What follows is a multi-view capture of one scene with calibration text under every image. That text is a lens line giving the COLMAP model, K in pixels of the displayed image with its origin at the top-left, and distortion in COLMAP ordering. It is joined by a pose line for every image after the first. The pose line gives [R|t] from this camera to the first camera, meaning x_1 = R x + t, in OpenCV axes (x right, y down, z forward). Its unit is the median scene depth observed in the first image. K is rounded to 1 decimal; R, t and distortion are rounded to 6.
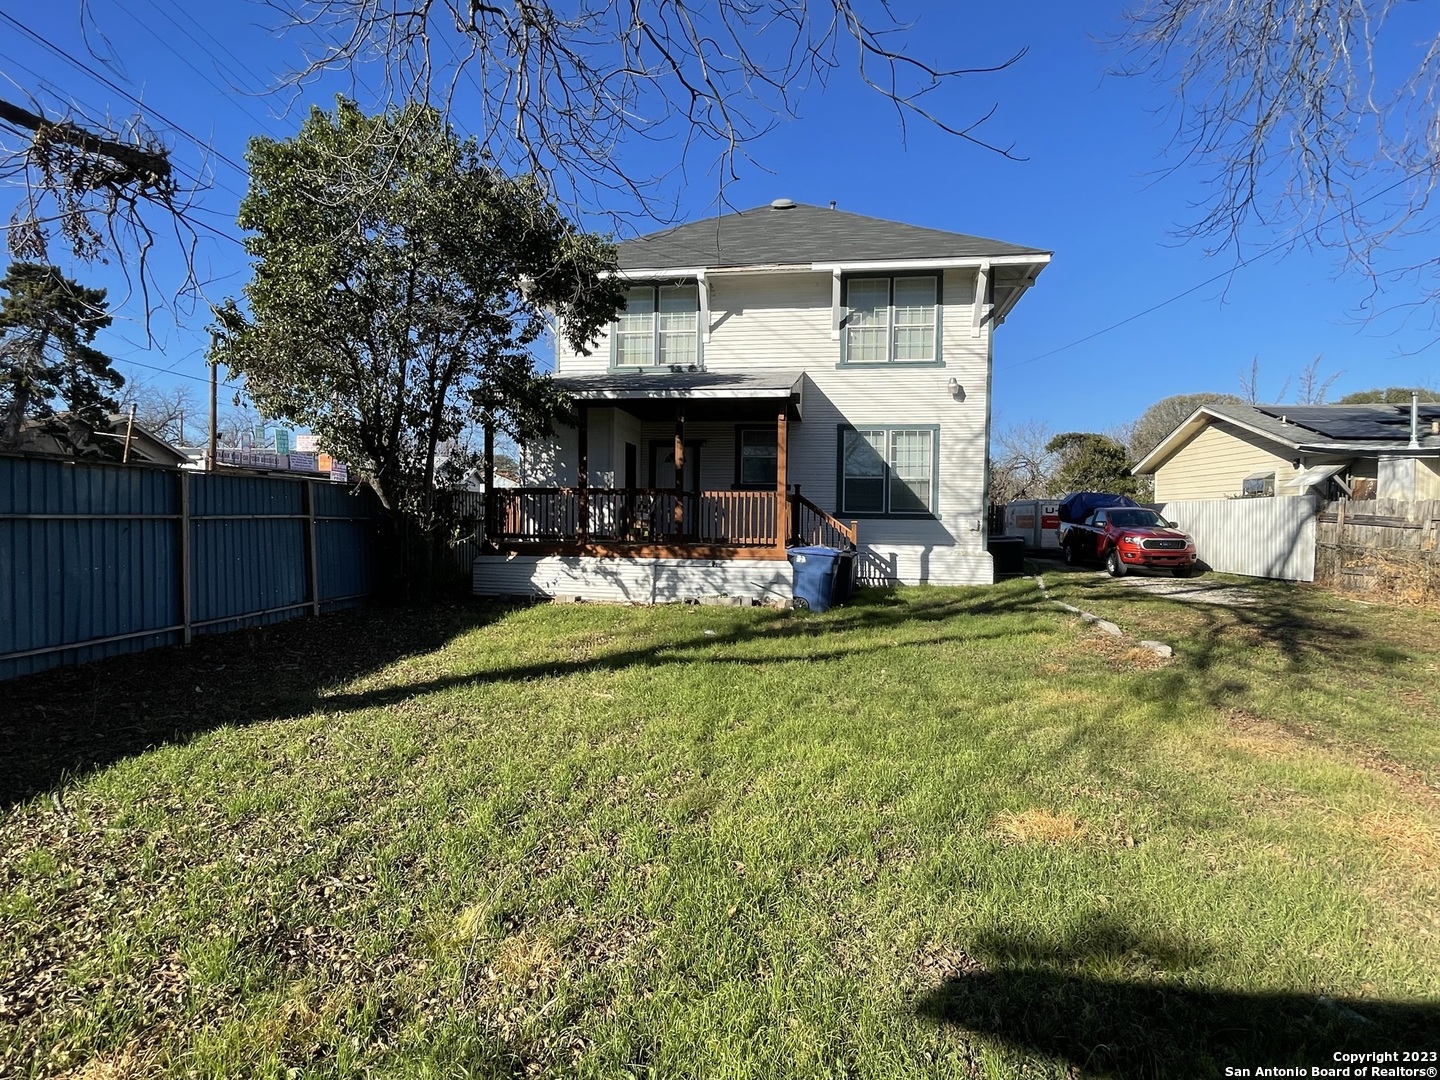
lens RADIAL K [[753.3, 0, 720.0], [0, 753.3, 540.0], [0, 0, 1]] dist [0.000645, -0.000051]
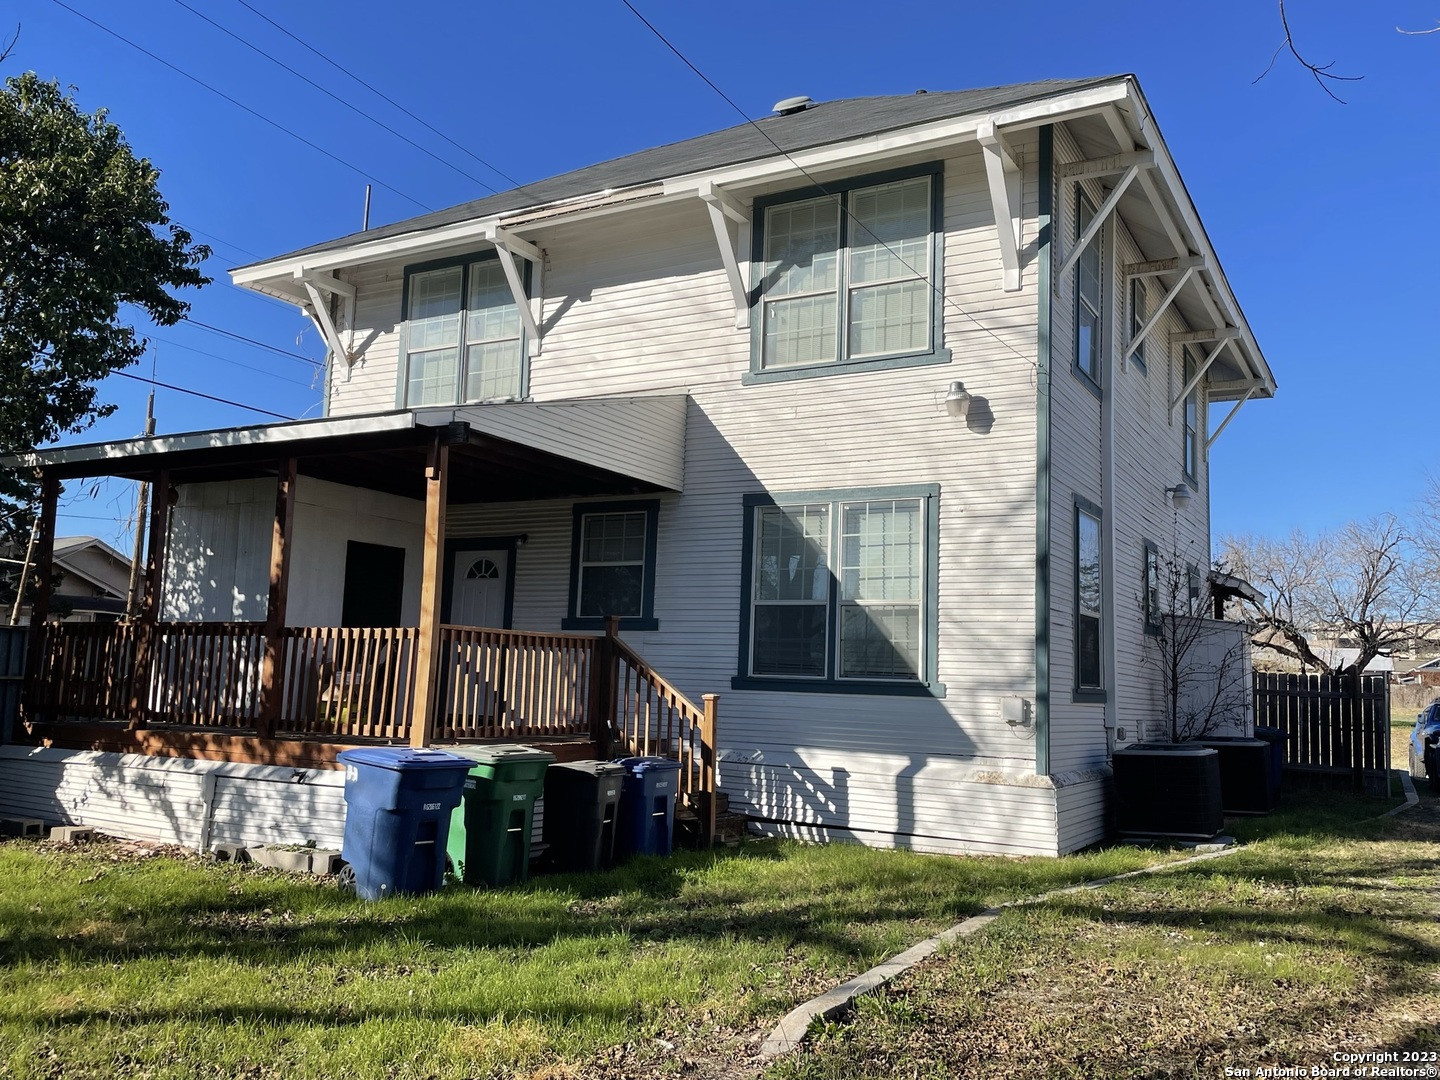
lens RADIAL K [[1192.7, 0, 720.0], [0, 1192.7, 540.0], [0, 0, 1]] dist [0.084762, -0.117473]
pose [[0.933549, -0.026220, -0.357491, 0.428276], [-0.029795, 0.988194, -0.150285, -0.008555], [0.357210, 0.150950, 0.921746, 0.295423]]
